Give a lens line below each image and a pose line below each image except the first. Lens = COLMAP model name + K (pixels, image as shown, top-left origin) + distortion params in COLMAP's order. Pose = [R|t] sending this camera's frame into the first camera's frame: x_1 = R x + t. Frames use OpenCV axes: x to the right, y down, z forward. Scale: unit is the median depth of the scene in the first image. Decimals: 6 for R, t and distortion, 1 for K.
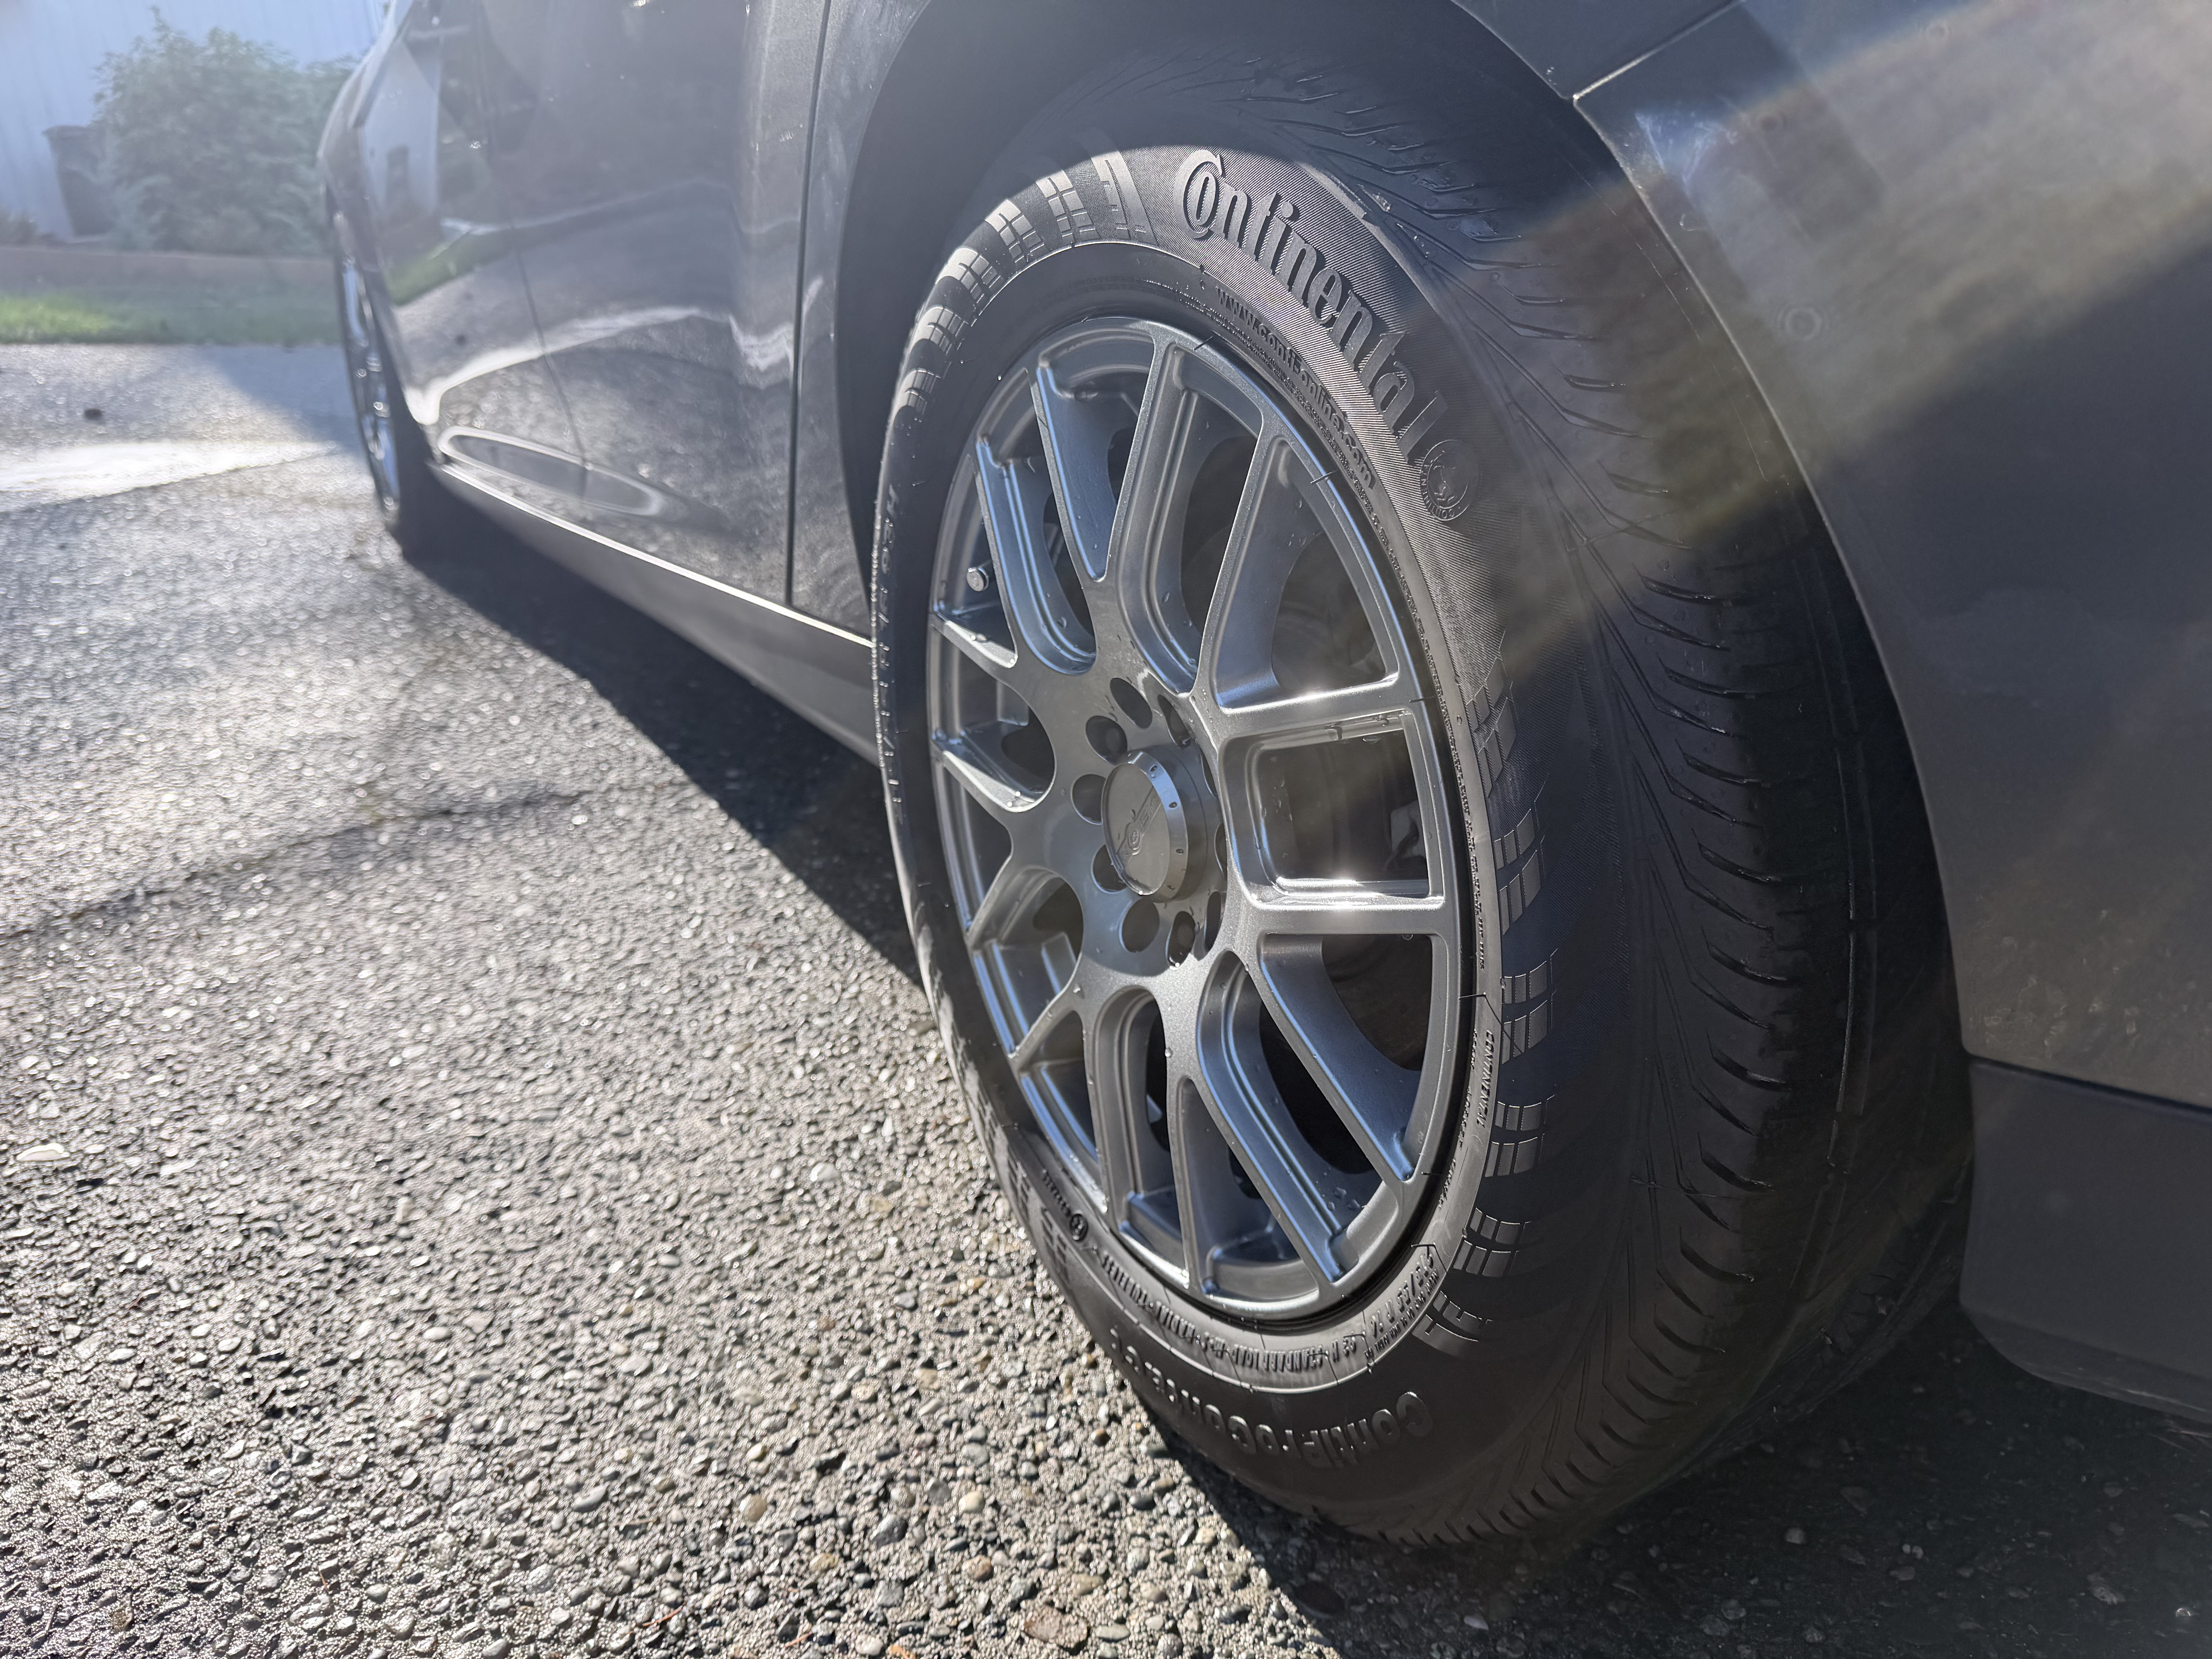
lens RADIAL K [[1559.4, 0, 1106.0], [0, 1559.4, 829.5], [0, 0, 1]] dist [0.087288, -0.088658]
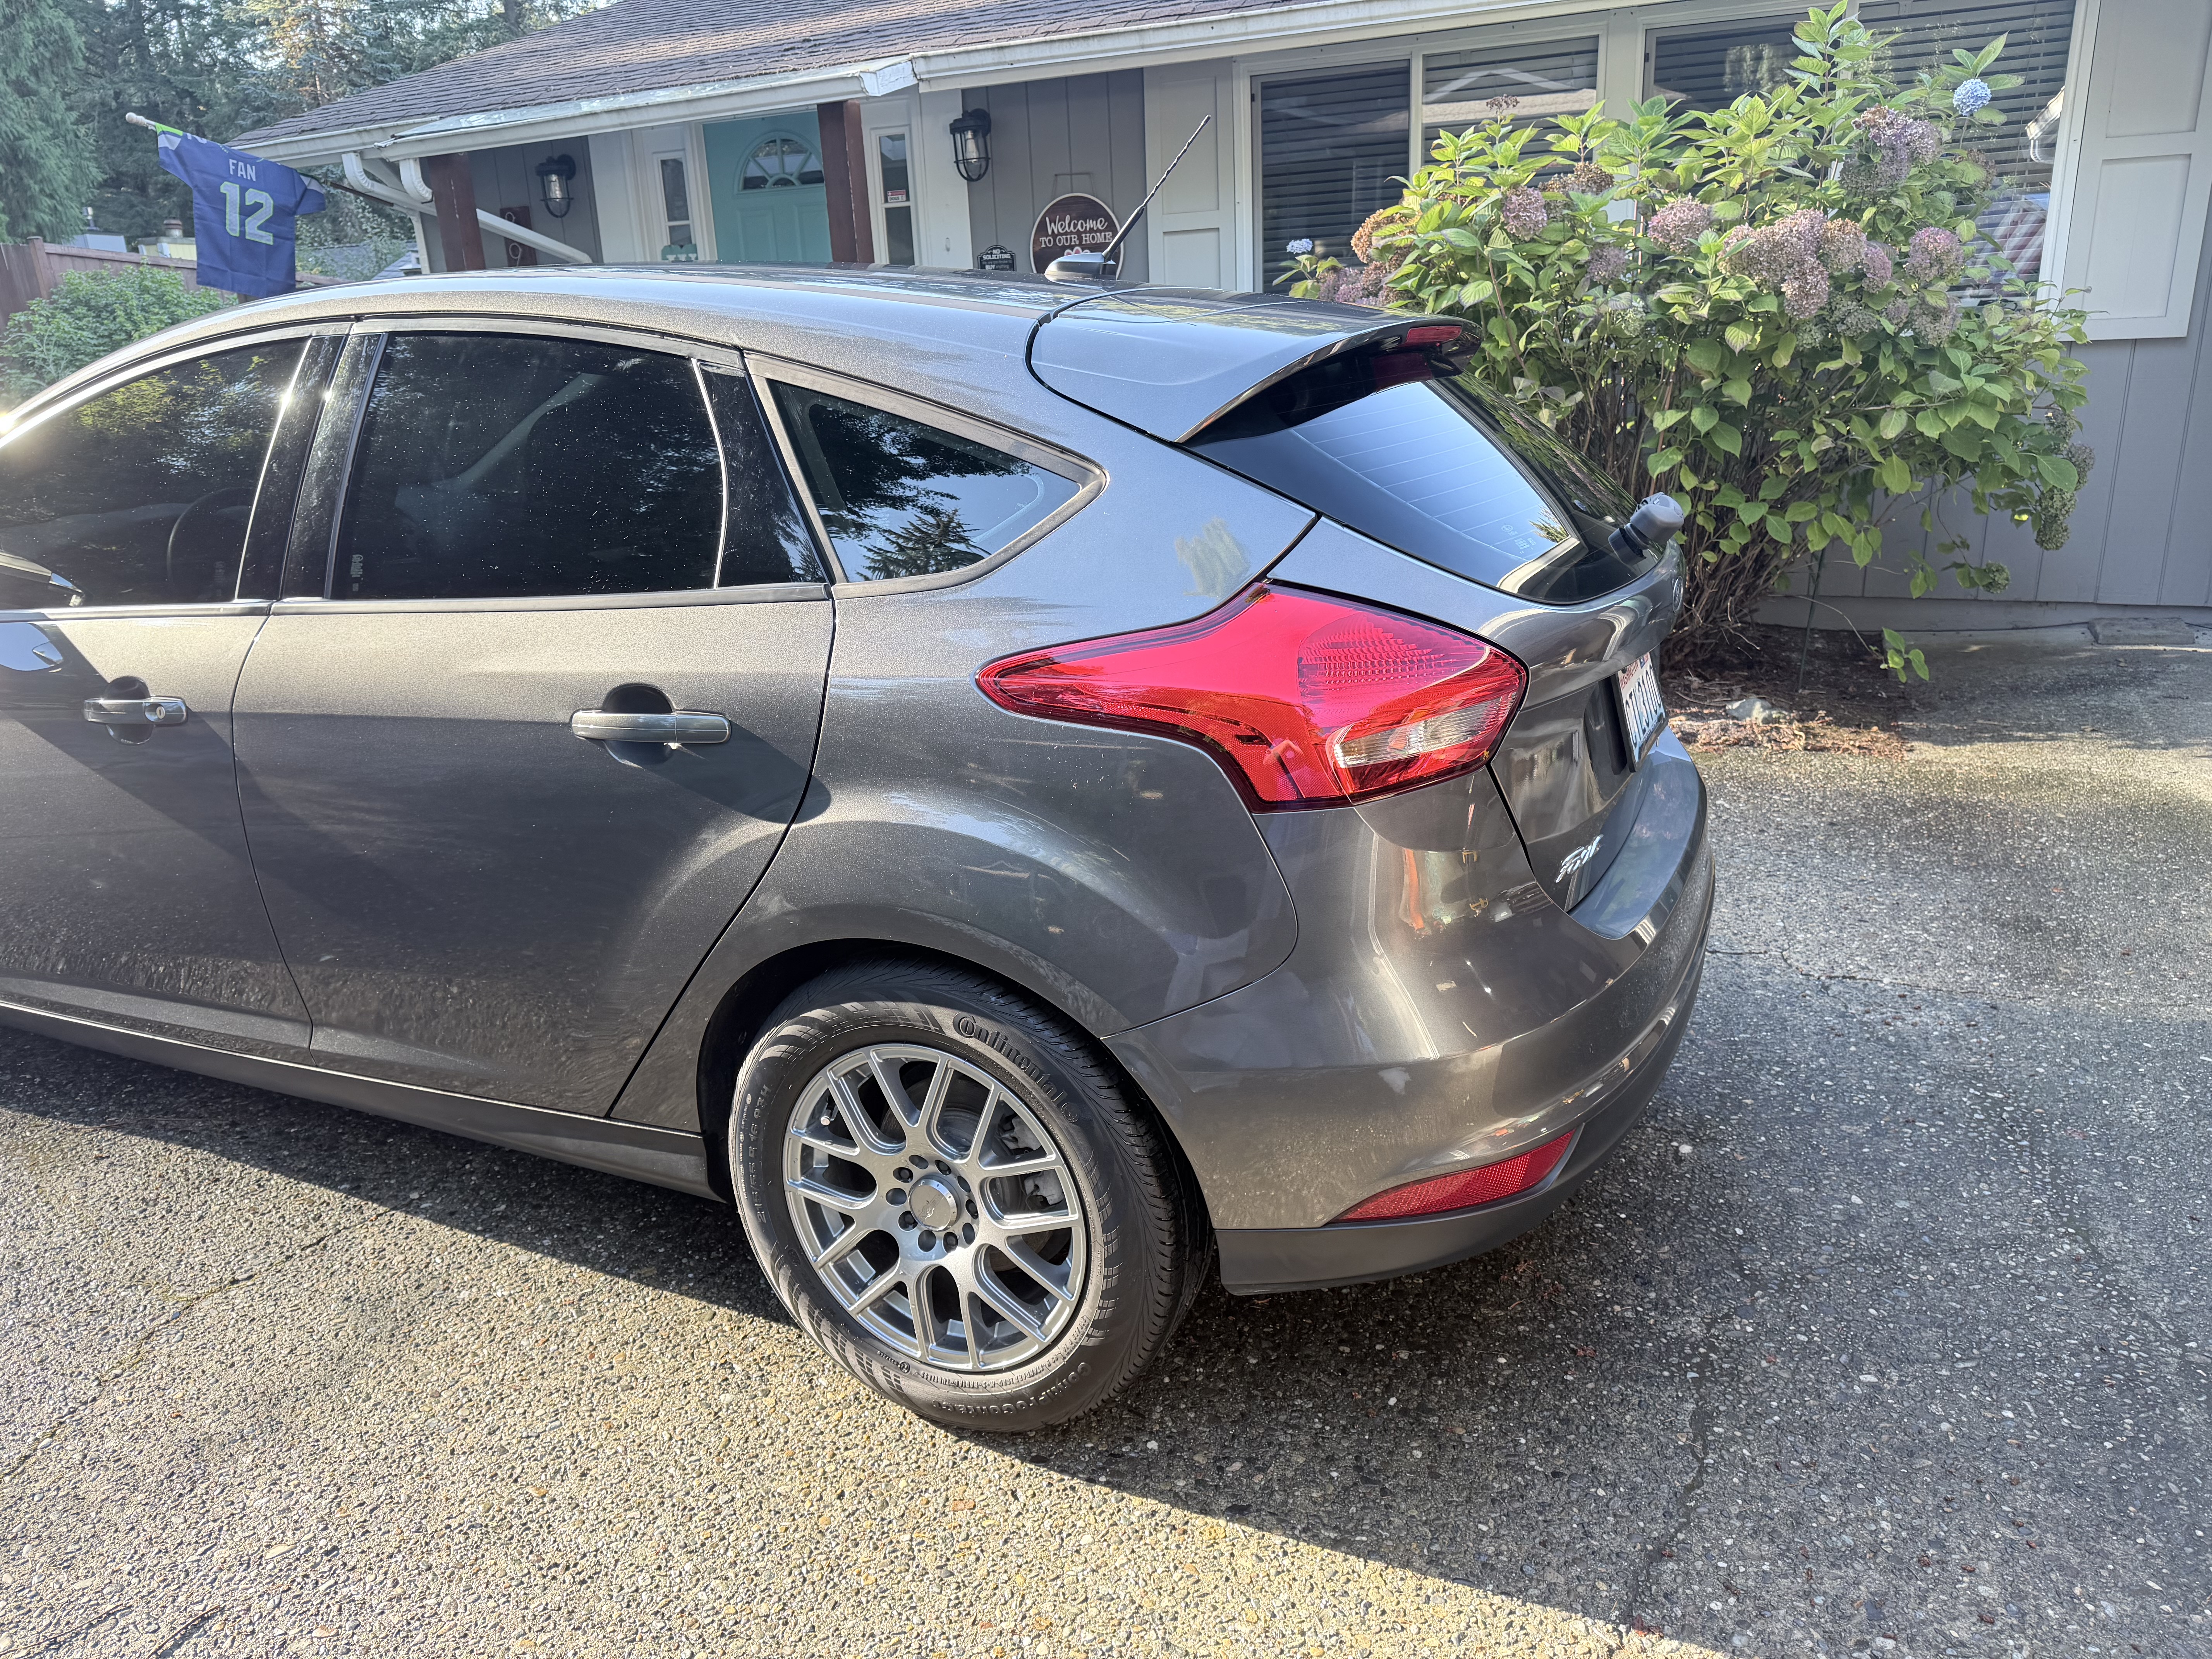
lens RADIAL K [[1559.4, 0, 1106.0], [0, 1559.4, 829.5], [0, 0, 1]] dist [0.087288, -0.088658]
pose [[0.827716, -0.154084, 0.539578, -1.134788], [0.193831, 0.980884, -0.017232, -0.556560], [-0.526608, 0.118850, 0.841759, -1.597915]]
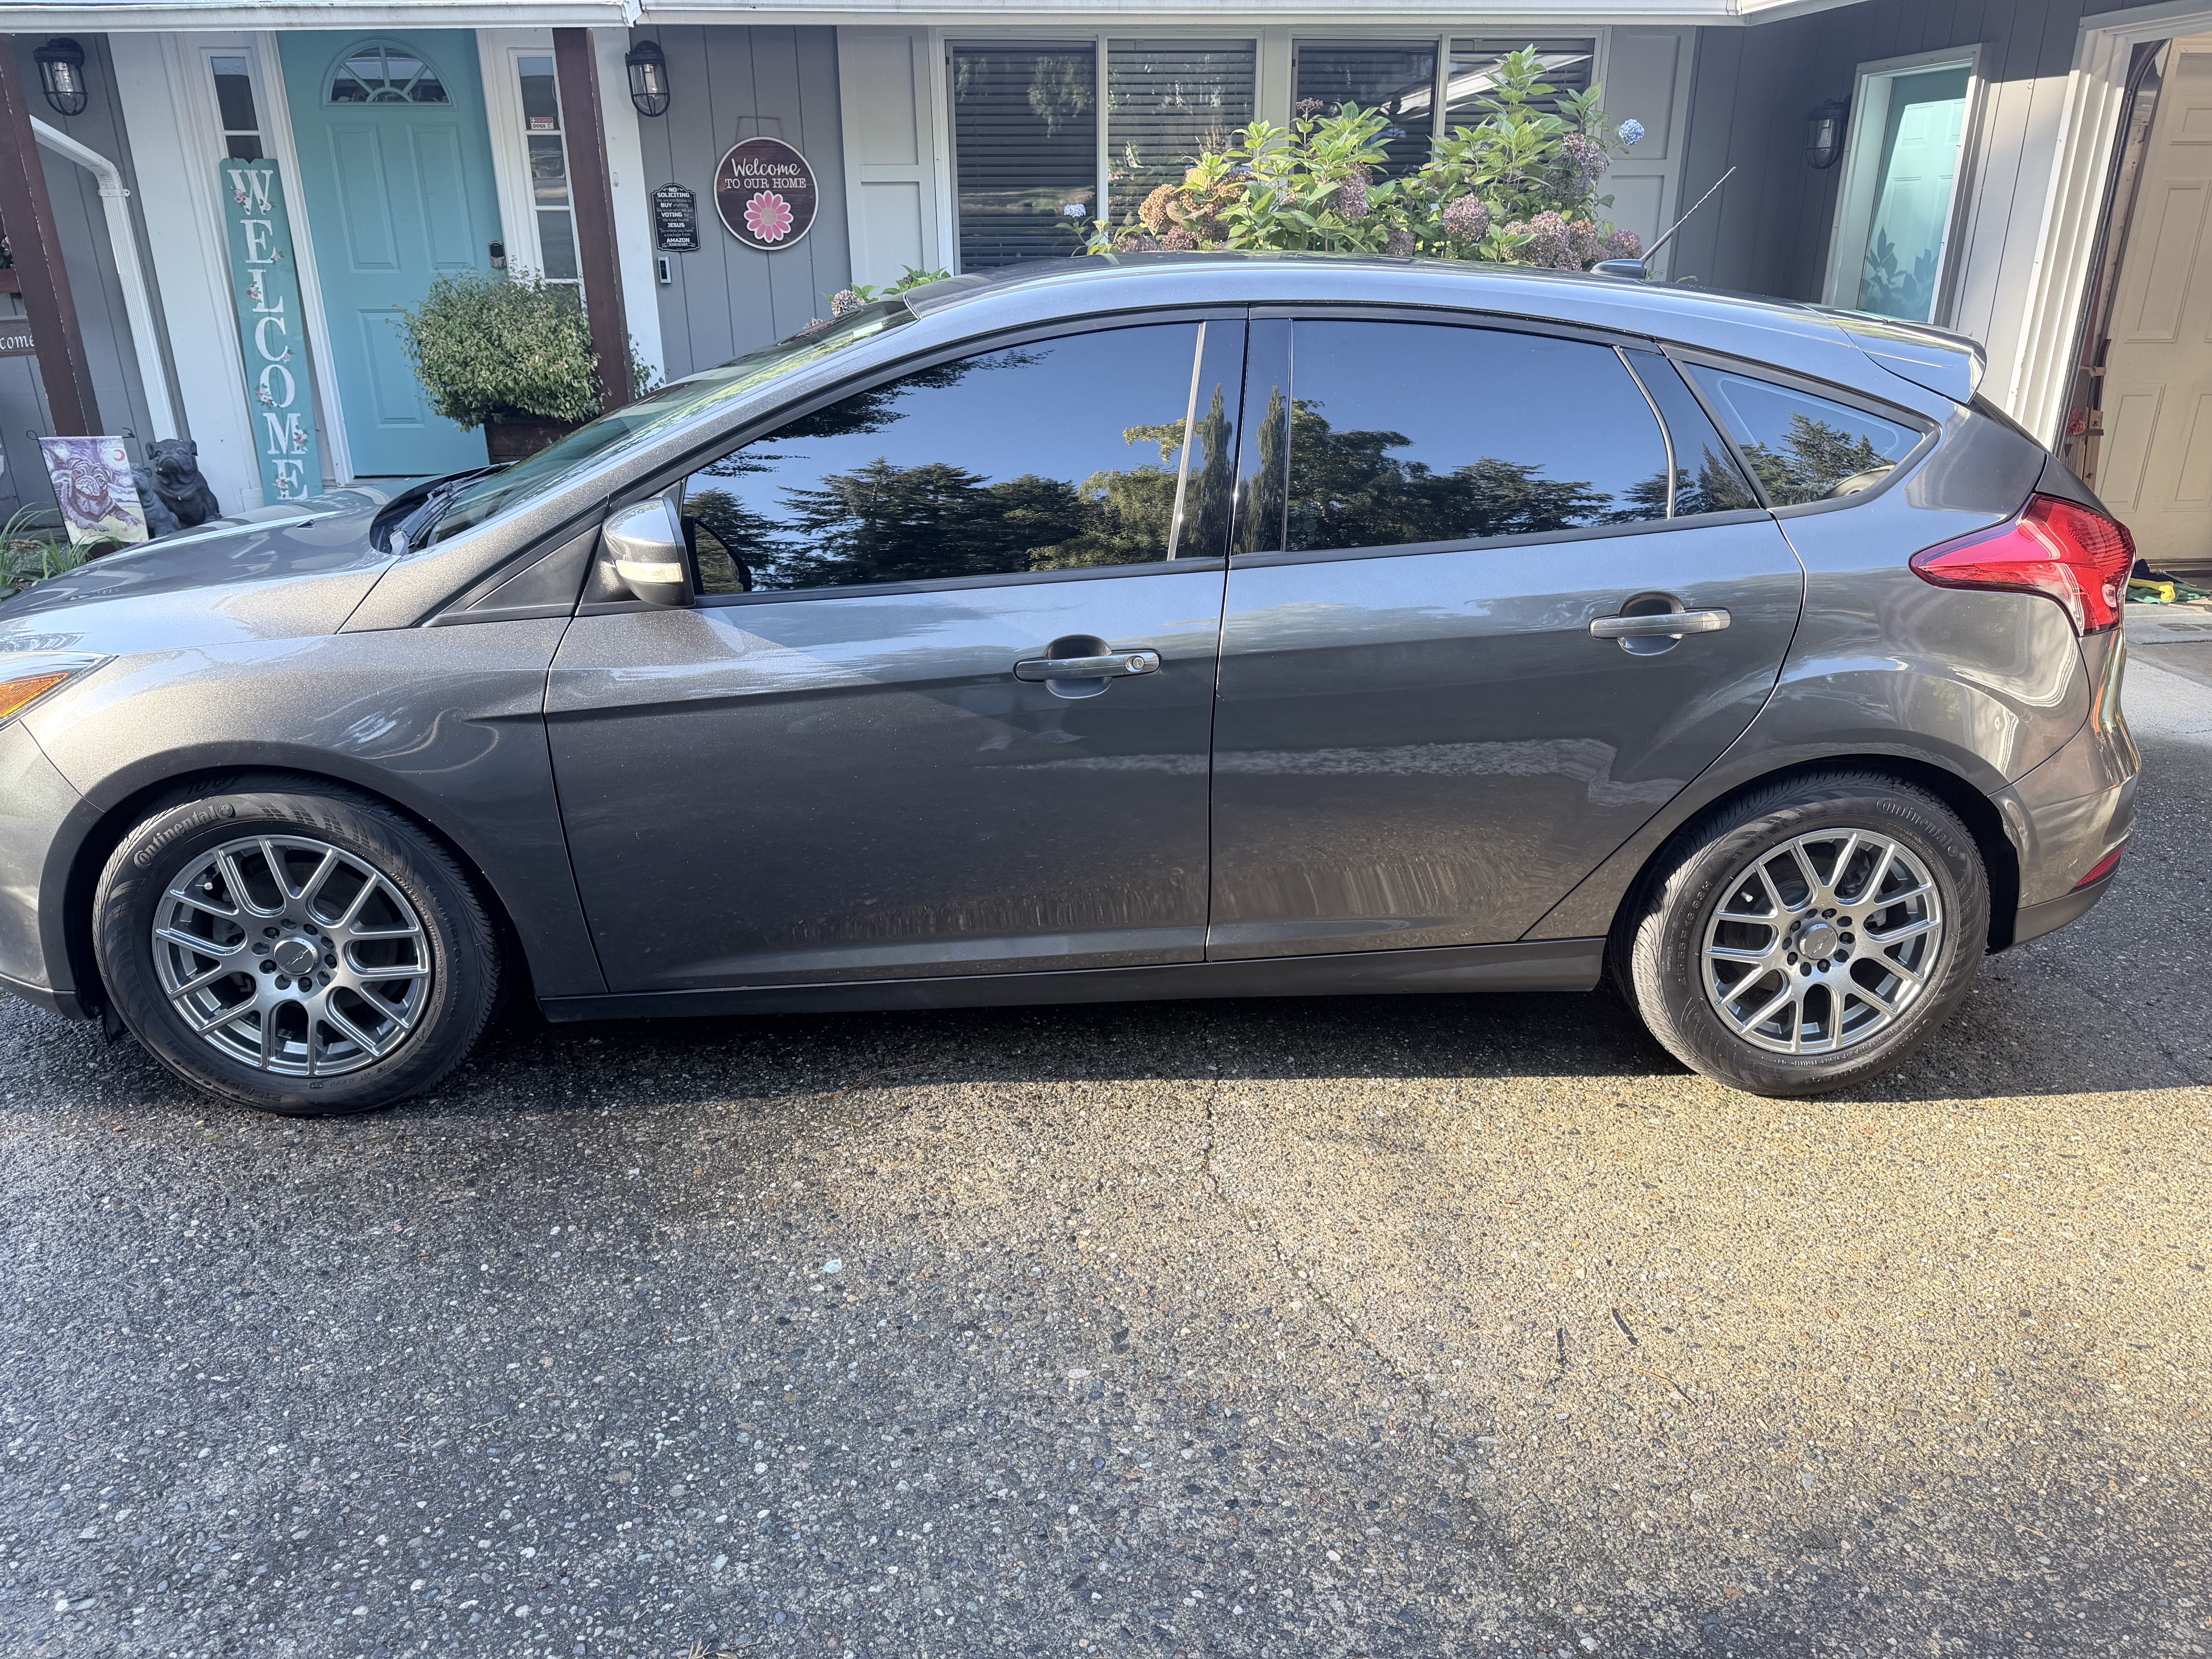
lens RADIAL K [[1544.7, 0, 1108.0], [0, 1544.7, 852.8], [0, 0, 1]] dist [0.022095, 0.000139]
pose [[0.448911, -0.285329, 0.846798, -4.163217], [0.294896, 0.941863, 0.161029, -1.417894], [-0.843514, 0.177430, 0.506955, 0.496405]]
